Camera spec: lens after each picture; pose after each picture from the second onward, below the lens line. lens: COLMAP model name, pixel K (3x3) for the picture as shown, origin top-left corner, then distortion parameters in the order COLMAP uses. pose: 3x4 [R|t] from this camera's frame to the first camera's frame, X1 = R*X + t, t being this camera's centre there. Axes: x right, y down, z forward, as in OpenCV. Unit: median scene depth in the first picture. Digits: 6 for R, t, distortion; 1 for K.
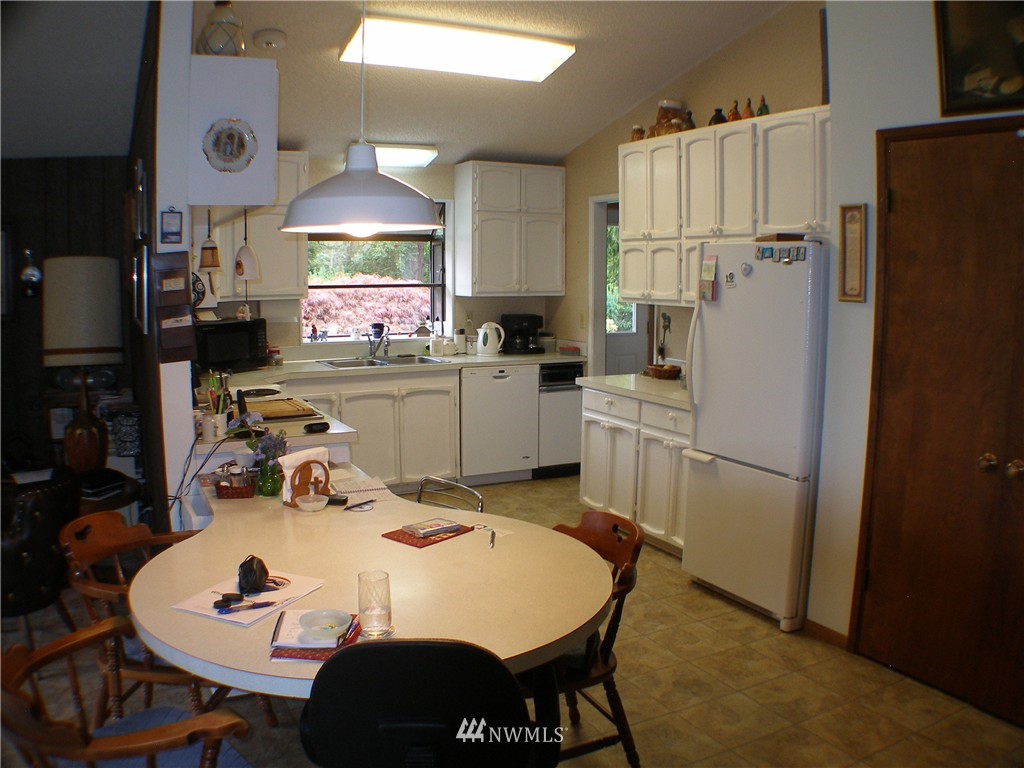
lens RADIAL K [[845.6, 0, 510.8], [0, 845.6, 391.4], [0, 0, 1]] dist [-0.283608, 0.100682]
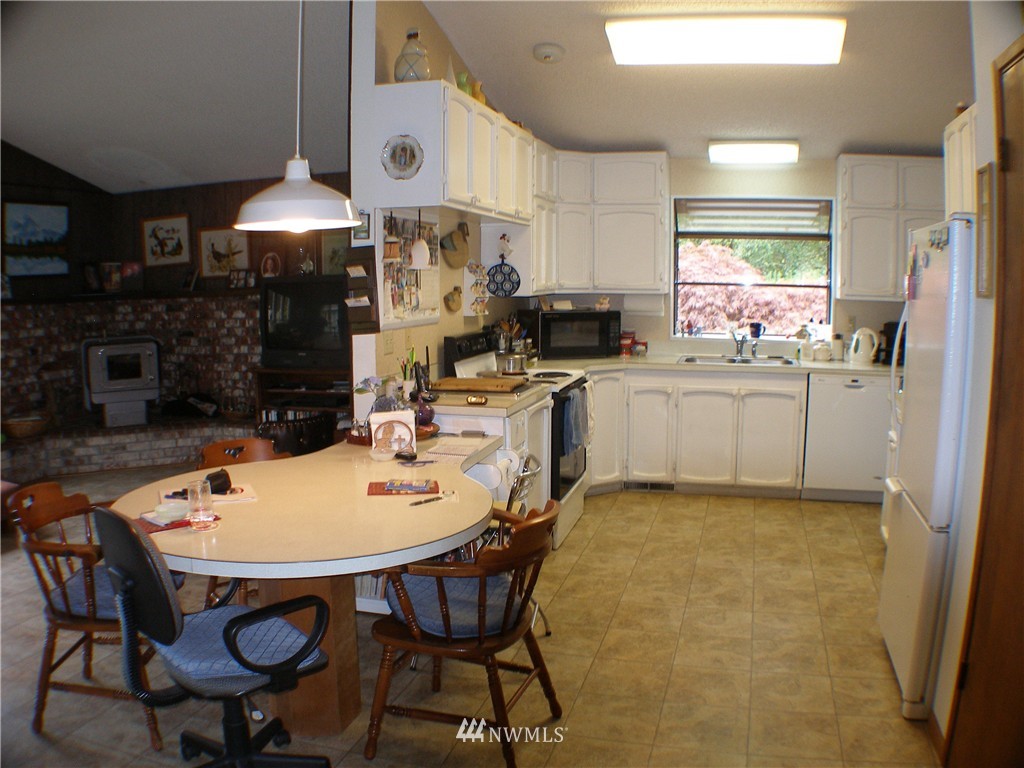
lens RADIAL K [[845.6, 0, 510.8], [0, 845.6, 391.4], [0, 0, 1]] dist [-0.283608, 0.100682]
pose [[0.728081, 0.088287, -0.679782, 0.329324], [-0.092311, 0.995266, 0.030391, -0.004177], [0.679247, 0.040624, 0.732784, 0.108006]]
